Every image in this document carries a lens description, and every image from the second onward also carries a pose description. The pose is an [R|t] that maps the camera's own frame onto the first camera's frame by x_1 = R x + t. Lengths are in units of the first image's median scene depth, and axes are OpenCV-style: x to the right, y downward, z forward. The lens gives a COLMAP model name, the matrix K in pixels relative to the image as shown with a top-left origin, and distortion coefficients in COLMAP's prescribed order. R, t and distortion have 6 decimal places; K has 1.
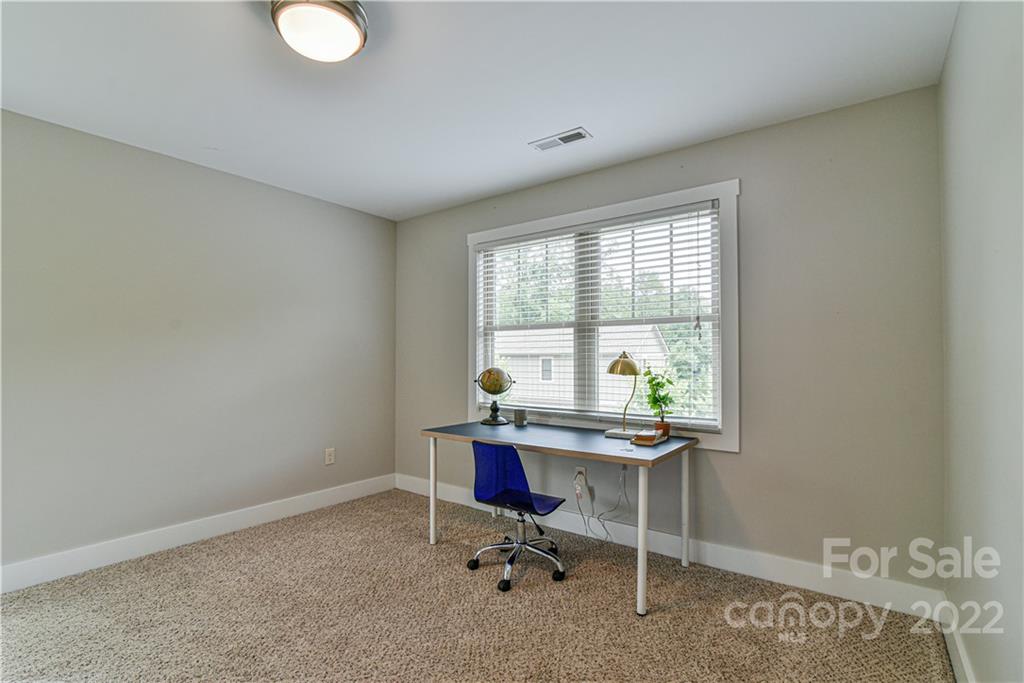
lens RADIAL K [[479.0, 0, 509.3], [0, 479.0, 345.6], [0, 0, 1]] dist [0.000952, -0.000030]
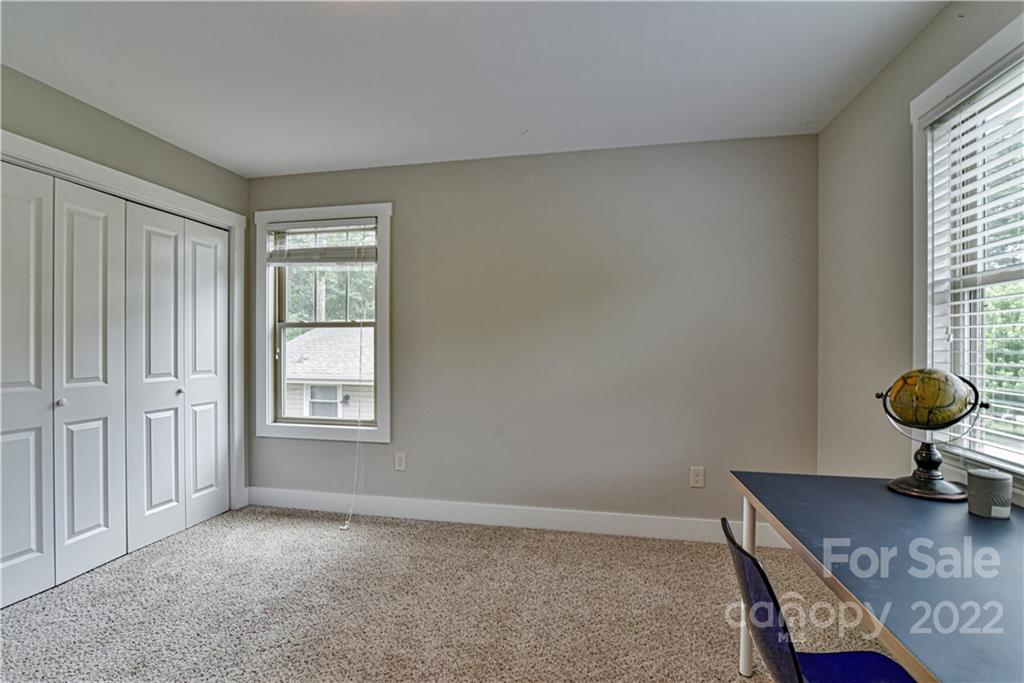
lens RADIAL K [[468.3, 0, 506.0], [0, 468.3, 350.2], [0, 0, 1]] dist [-0.016265, 0.000015]
pose [[0.418808, -0.001393, -0.908074, 0.196410], [0.026140, 0.999603, 0.010522, 0.014246], [0.907699, -0.028144, 0.418678, 0.466864]]
